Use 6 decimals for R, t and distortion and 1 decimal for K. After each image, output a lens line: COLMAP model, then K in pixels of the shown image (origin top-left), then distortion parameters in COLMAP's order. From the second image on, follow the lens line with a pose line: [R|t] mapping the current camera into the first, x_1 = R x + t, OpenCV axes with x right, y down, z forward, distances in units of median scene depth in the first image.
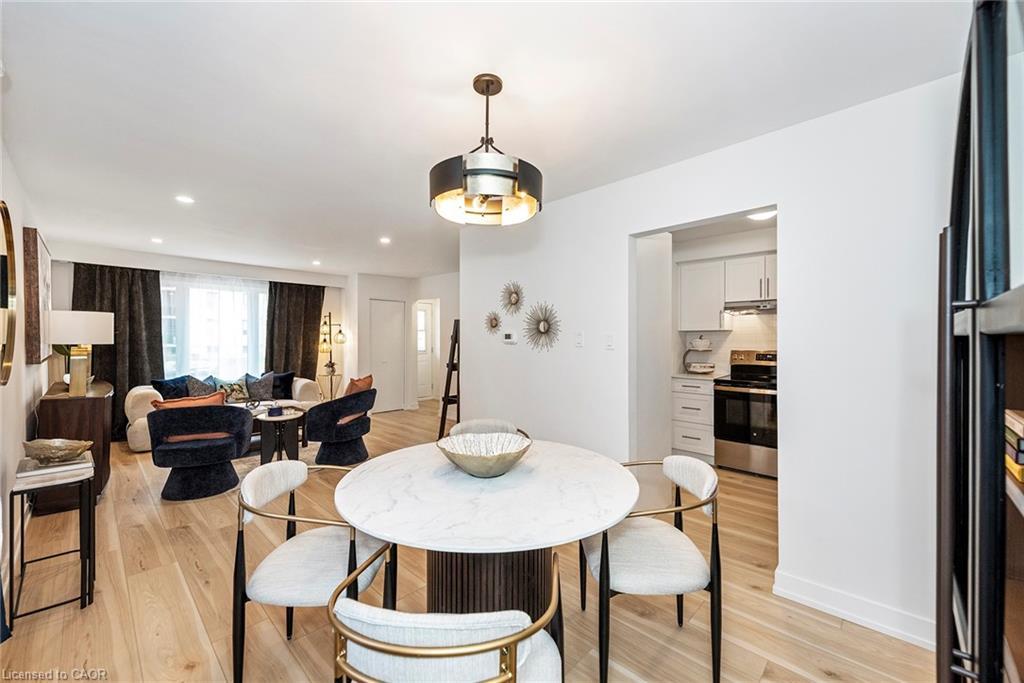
lens RADIAL K [[411.6, 0, 512.4], [0, 411.6, 344.2], [0, 0, 1]] dist [0.007925, -0.002087]
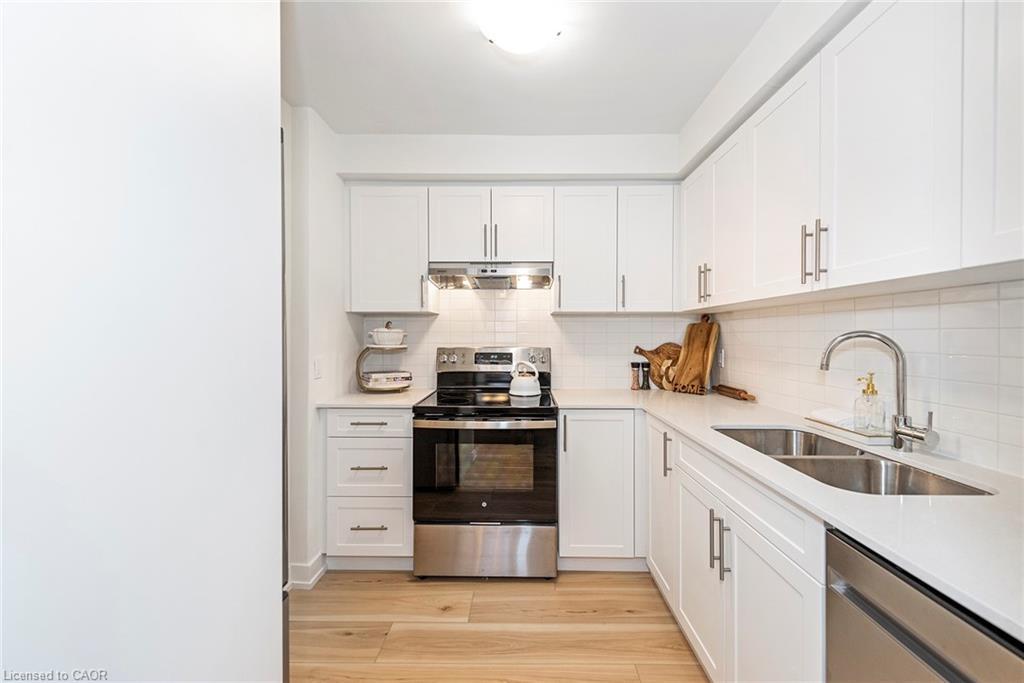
lens RADIAL K [[429.6, 0, 527.6], [0, 429.6, 336.2], [0, 0, 1]] dist [0.006609, -0.002934]
pose [[0.736324, 0.001116, 0.676629, 0.220542], [0.002539, 0.999987, -0.004412, 0.001432], [-0.676625, 0.004966, 0.736311, 0.482675]]
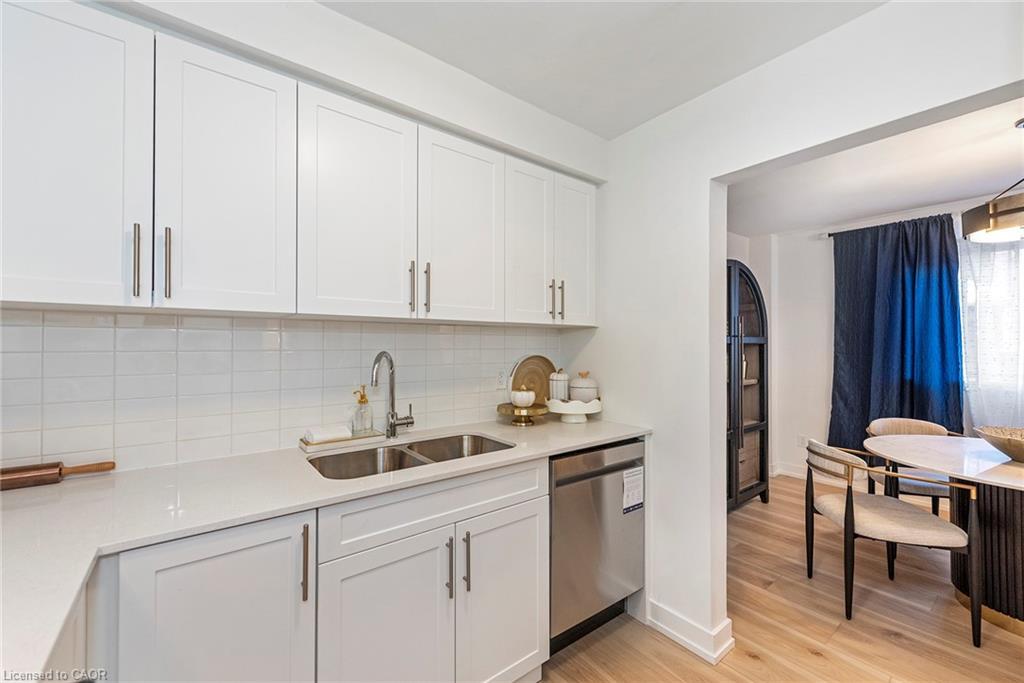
lens RADIAL K [[411.6, 0, 499.5], [0, 411.6, 339.0], [0, 0, 1]] dist [0.007925, -0.002087]
pose [[-0.980472, 0.009368, 0.196433, 0.560101], [0.010389, 0.999937, 0.004166, -0.017805], [-0.196382, 0.006125, -0.980508, 1.084436]]
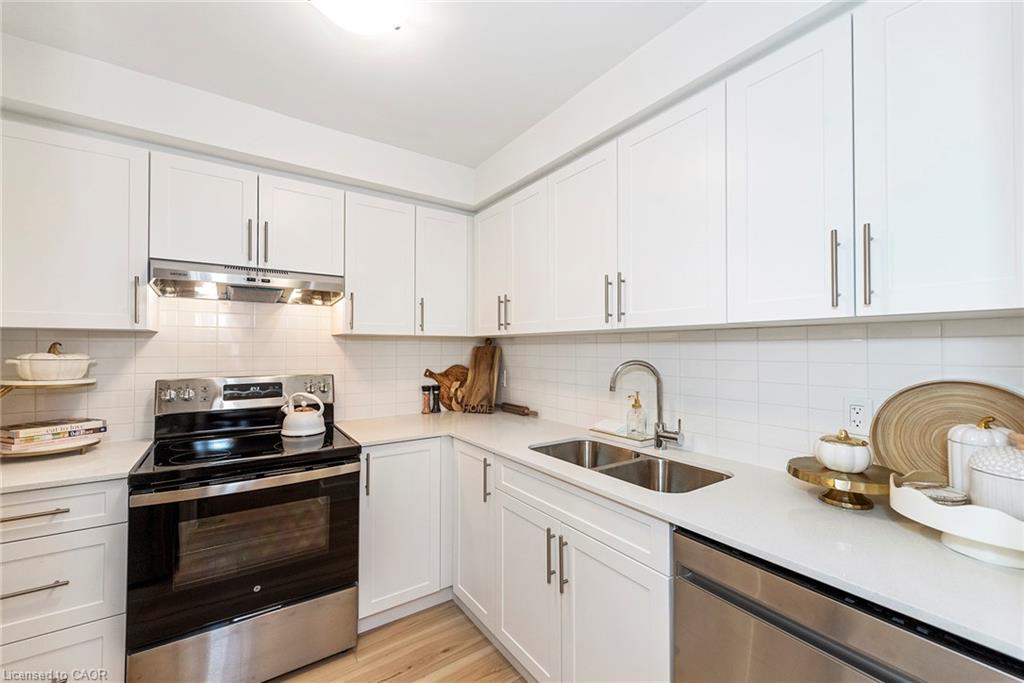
lens RADIAL K [[411.6, 0, 534.1], [0, 411.6, 340.8], [0, 0, 1]] dist [0.007925, -0.002087]
pose [[0.194898, 0.021062, 0.980597, 0.207705], [0.004253, 0.999742, -0.022318, -0.013996], [-0.980814, 0.008521, 0.194758, 0.571769]]
